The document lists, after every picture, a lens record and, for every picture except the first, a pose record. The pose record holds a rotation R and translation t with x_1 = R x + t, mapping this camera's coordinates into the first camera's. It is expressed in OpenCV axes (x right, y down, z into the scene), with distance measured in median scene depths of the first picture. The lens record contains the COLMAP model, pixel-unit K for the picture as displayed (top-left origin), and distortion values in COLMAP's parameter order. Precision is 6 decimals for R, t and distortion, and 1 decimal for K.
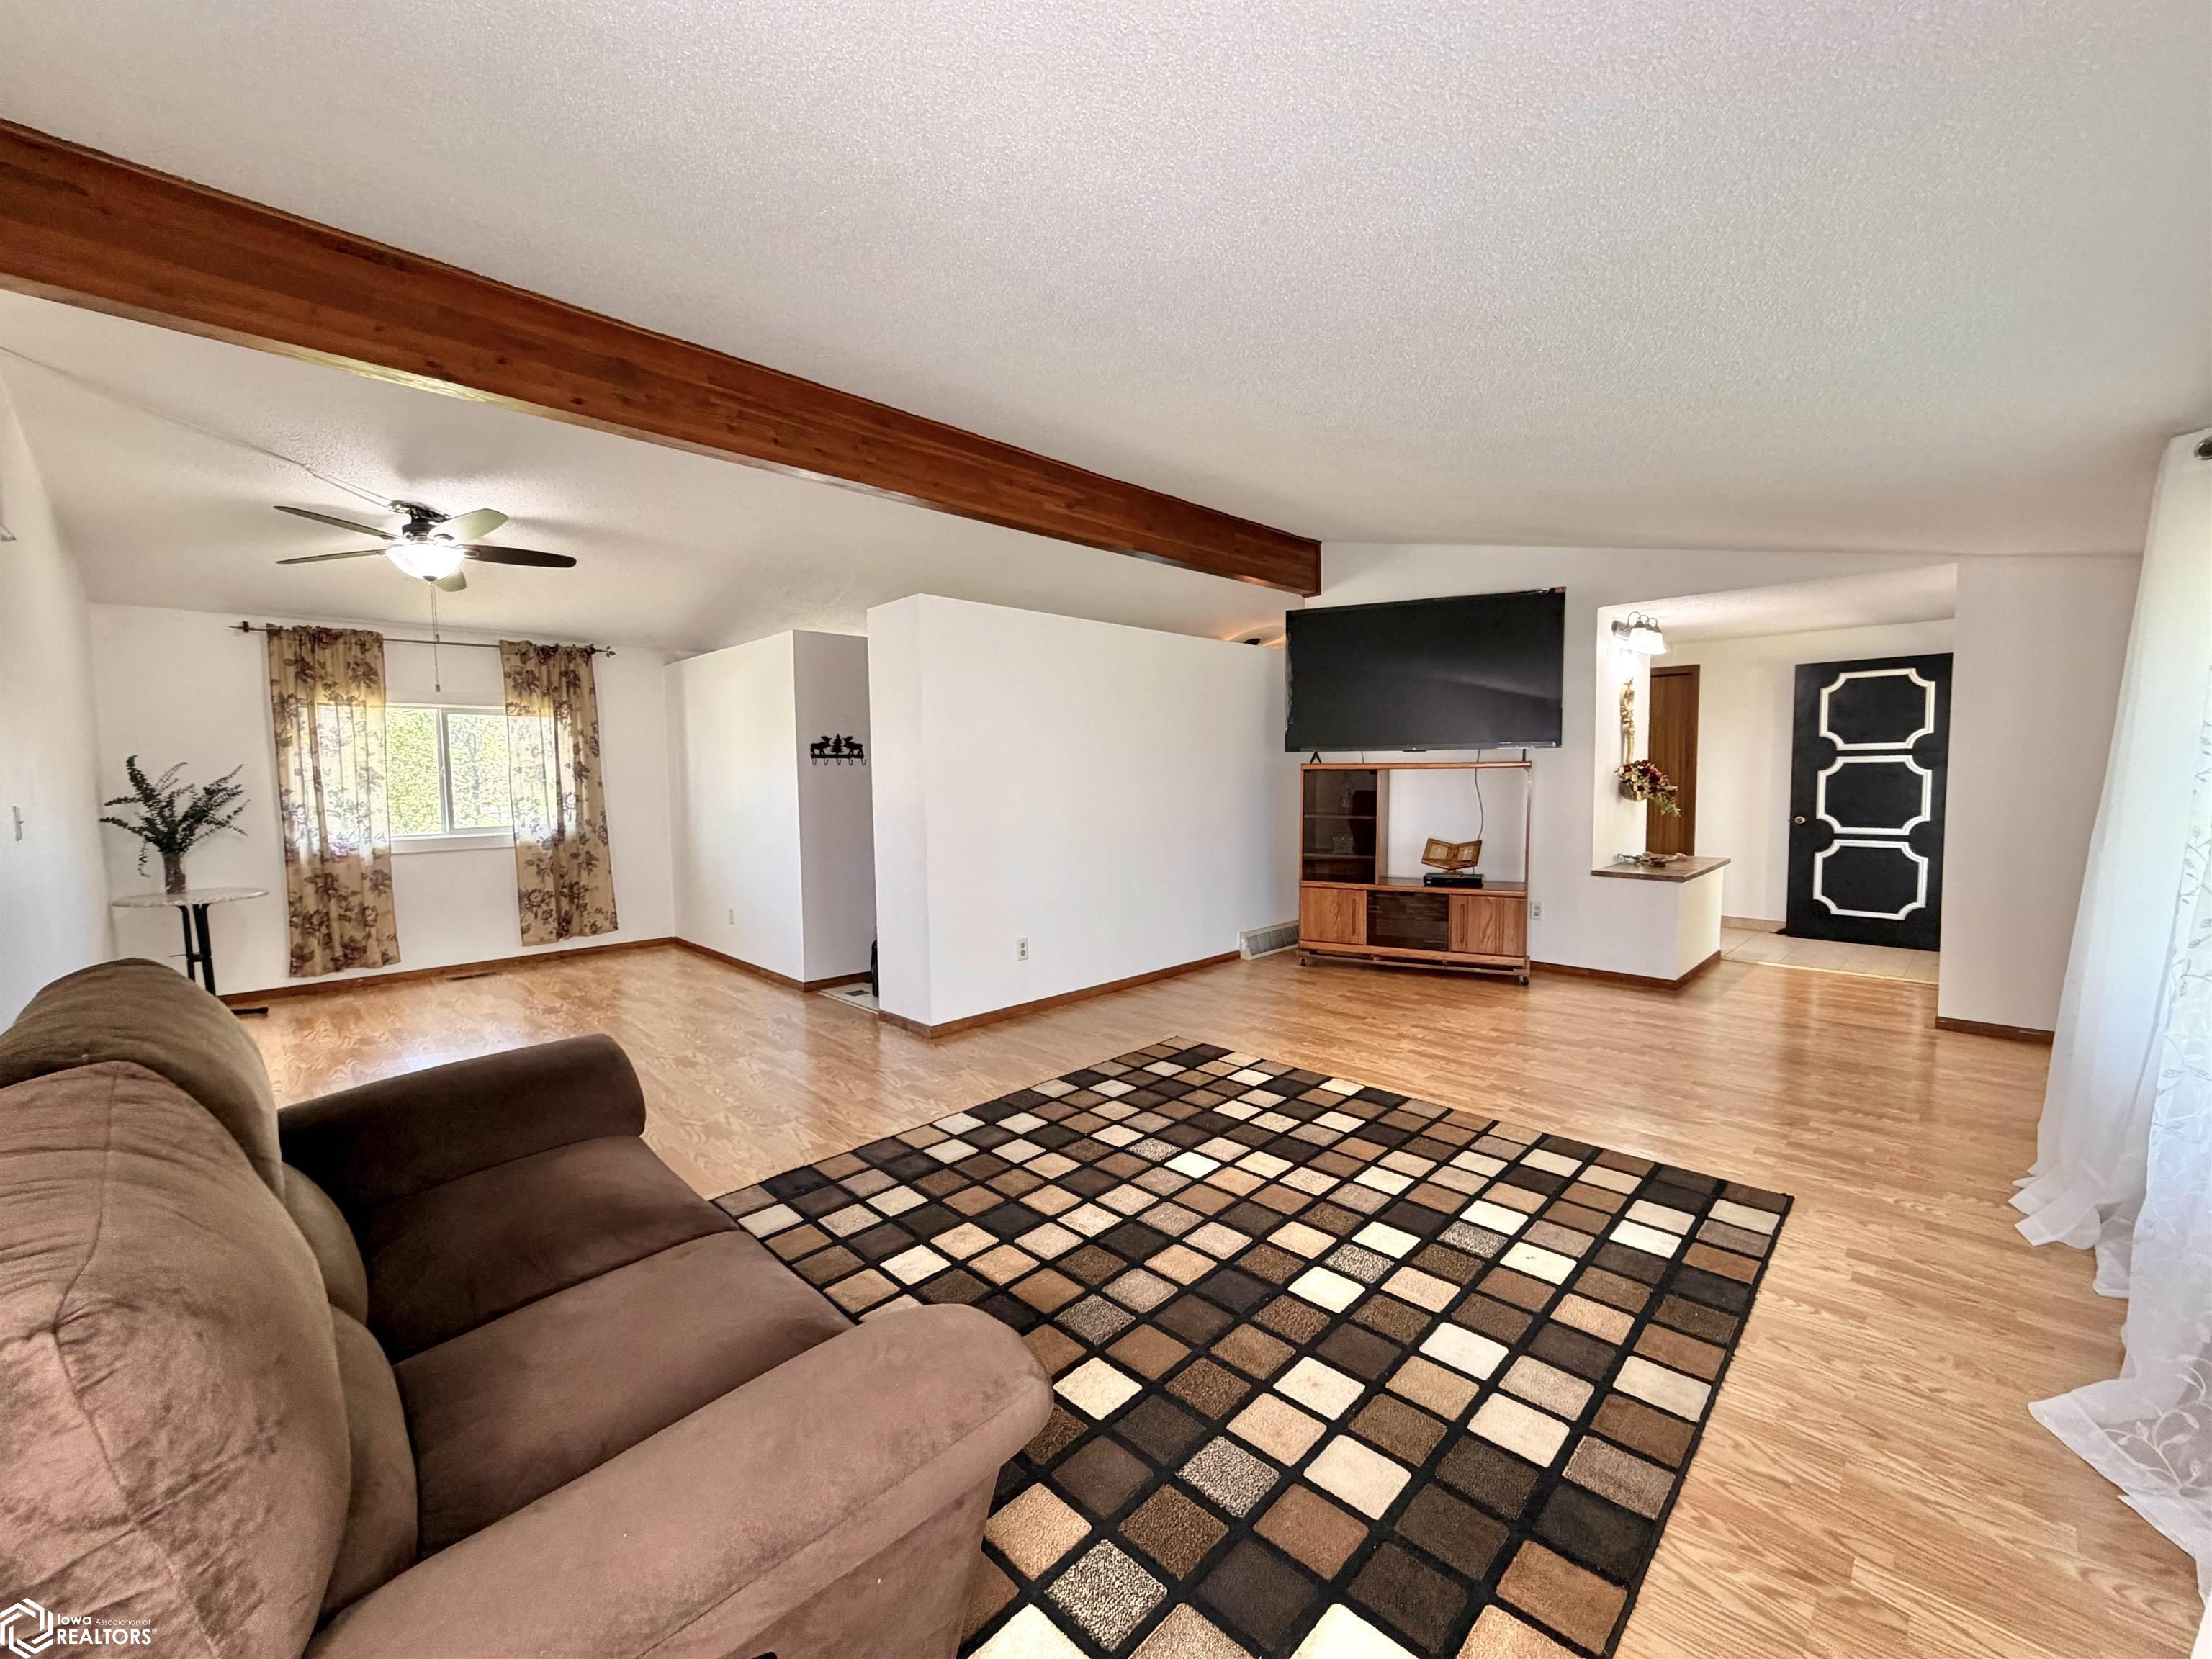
lens RADIAL K [[879.0, 0, 1112.6], [0, 879.0, 831.8], [0, 0, 1]] dist [-0.011497, 0.001141]
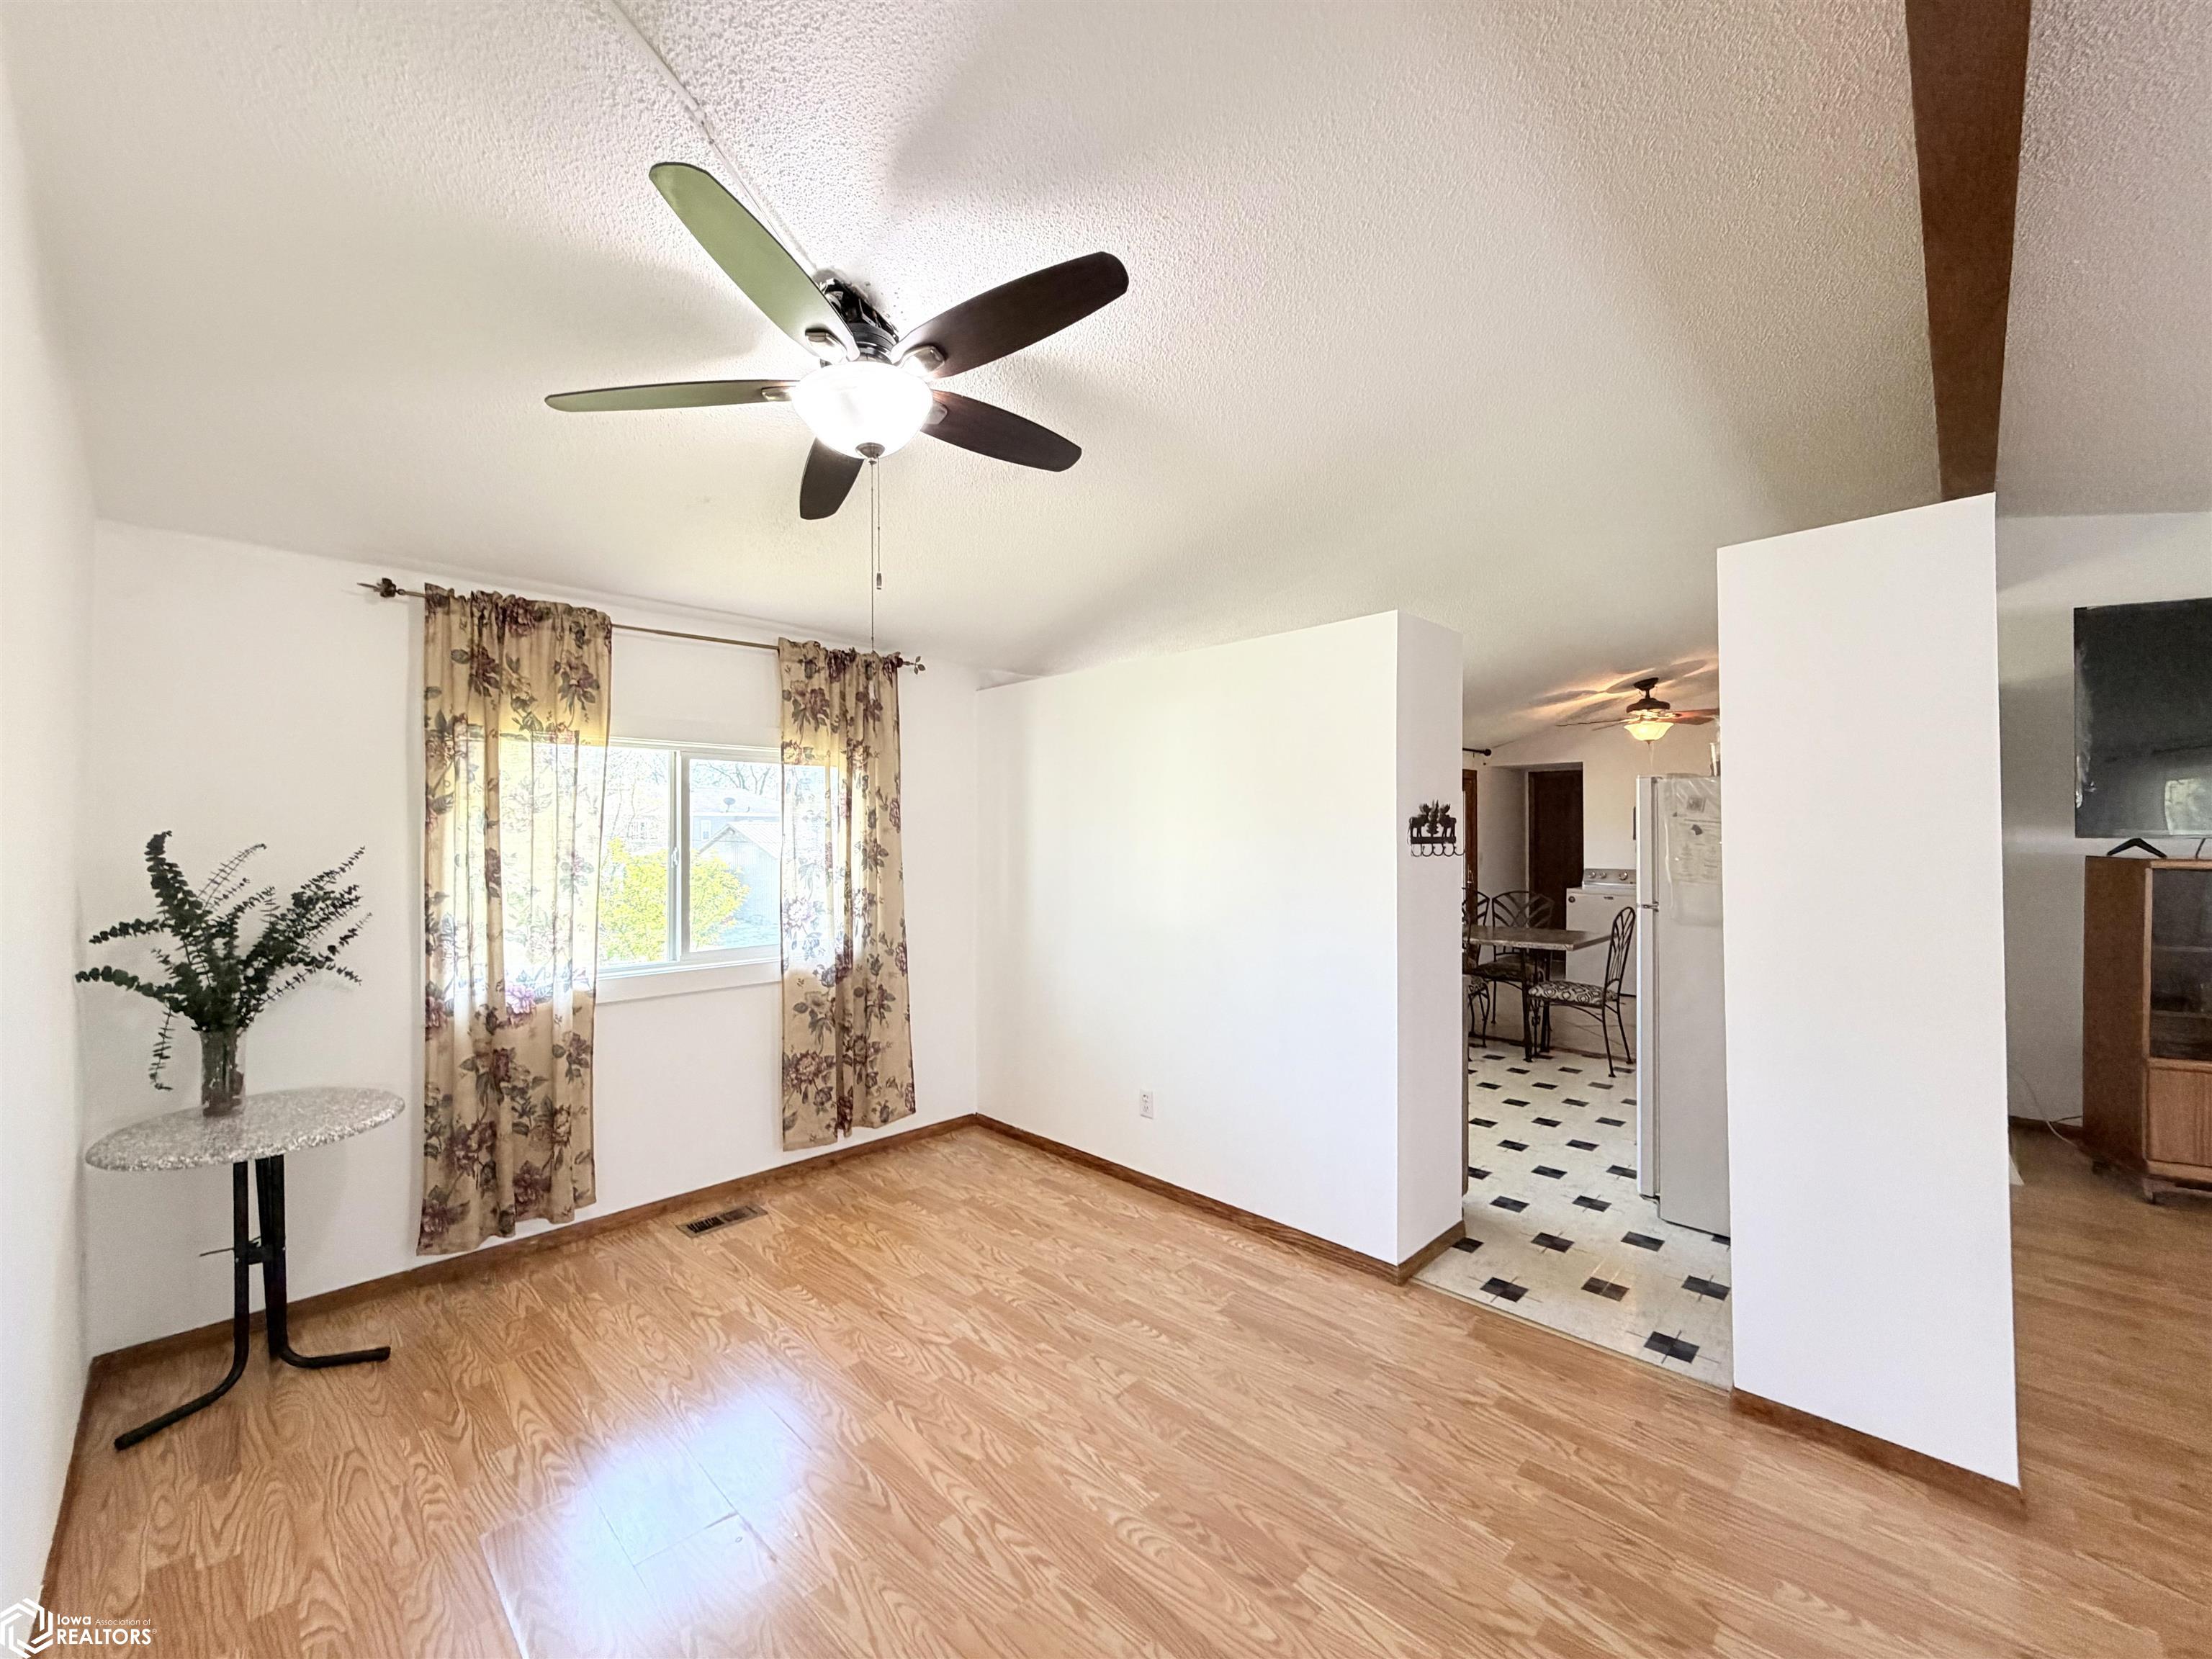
lens RADIAL K [[879.0, 0, 1107.2], [0, 879.0, 826.8], [0, 0, 1]] dist [-0.011497, 0.001141]
pose [[0.999923, 0.009997, 0.007397, -0.542955], [-0.009403, 0.997039, -0.076323, -0.051769], [-0.008138, 0.076247, 0.997056, 0.461303]]
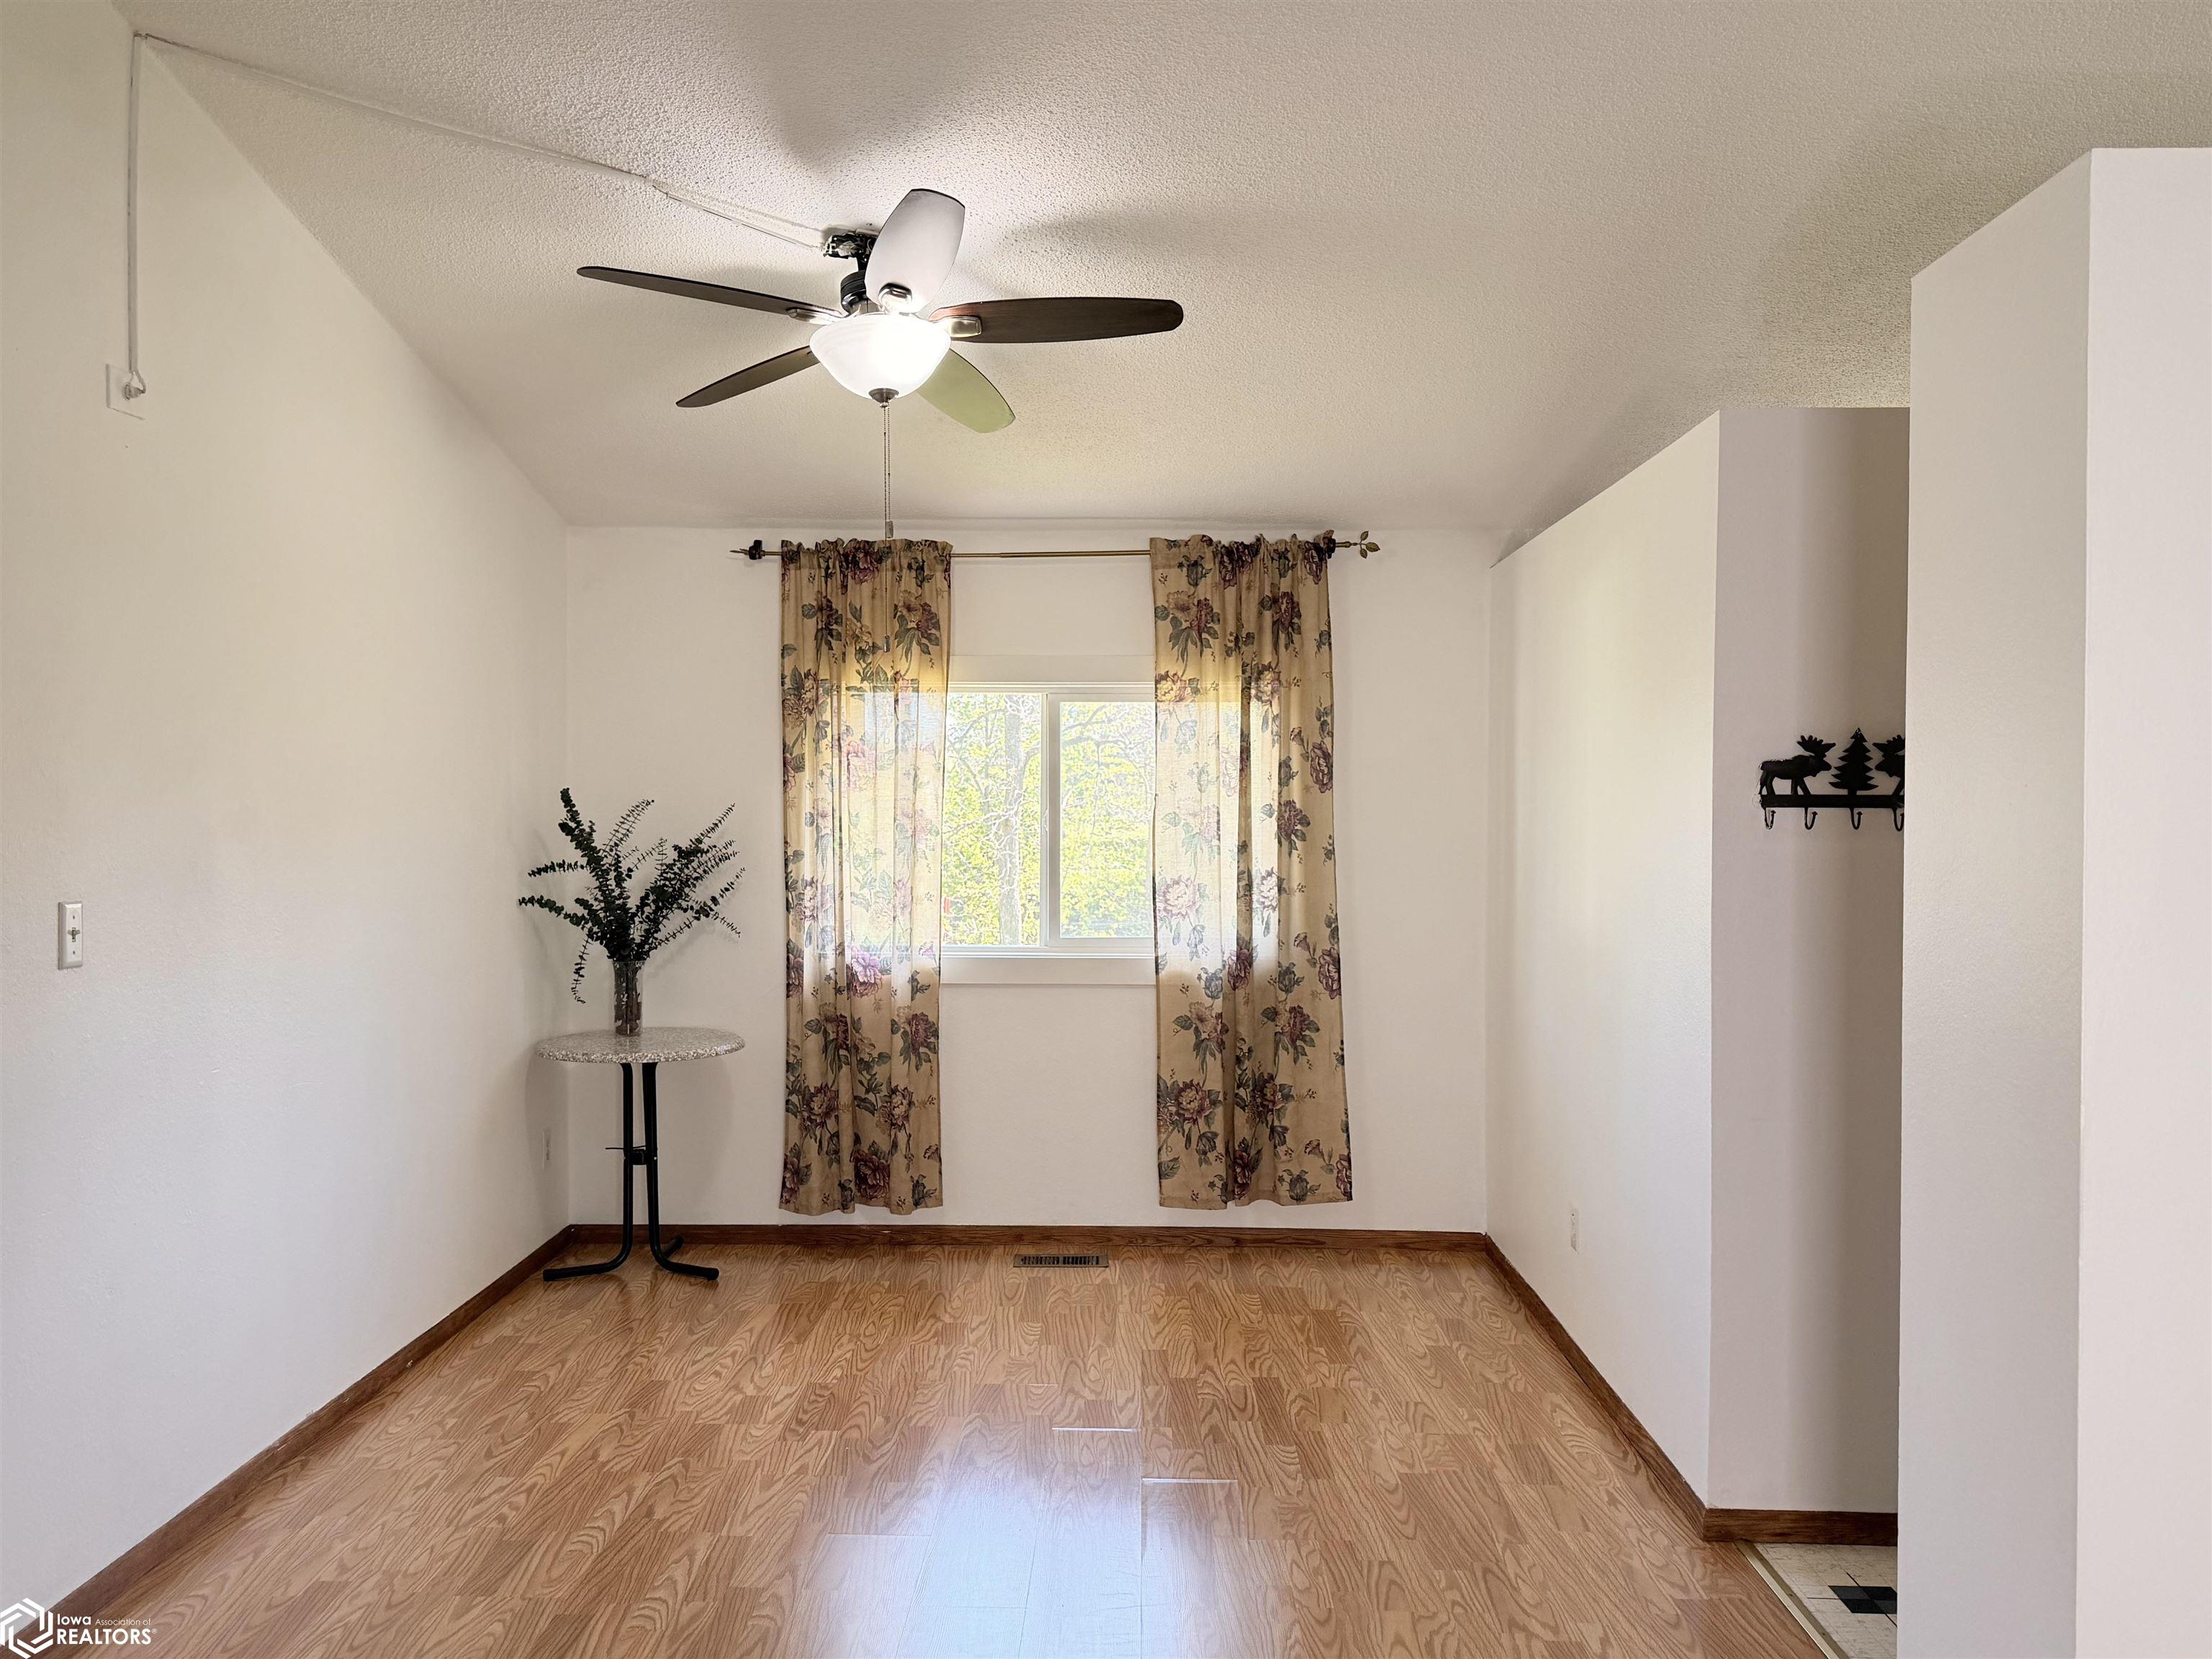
lens RADIAL K [[1797.3, 0, 1090.8], [0, 1797.3, 840.9], [0, 0, 1]] dist [0.109948, -0.009069]
pose [[0.689692, 0.028056, -0.723559, -0.031874], [-0.060335, 0.998001, -0.018814, -0.044900], [0.721585, 0.056632, 0.690006, 0.371917]]
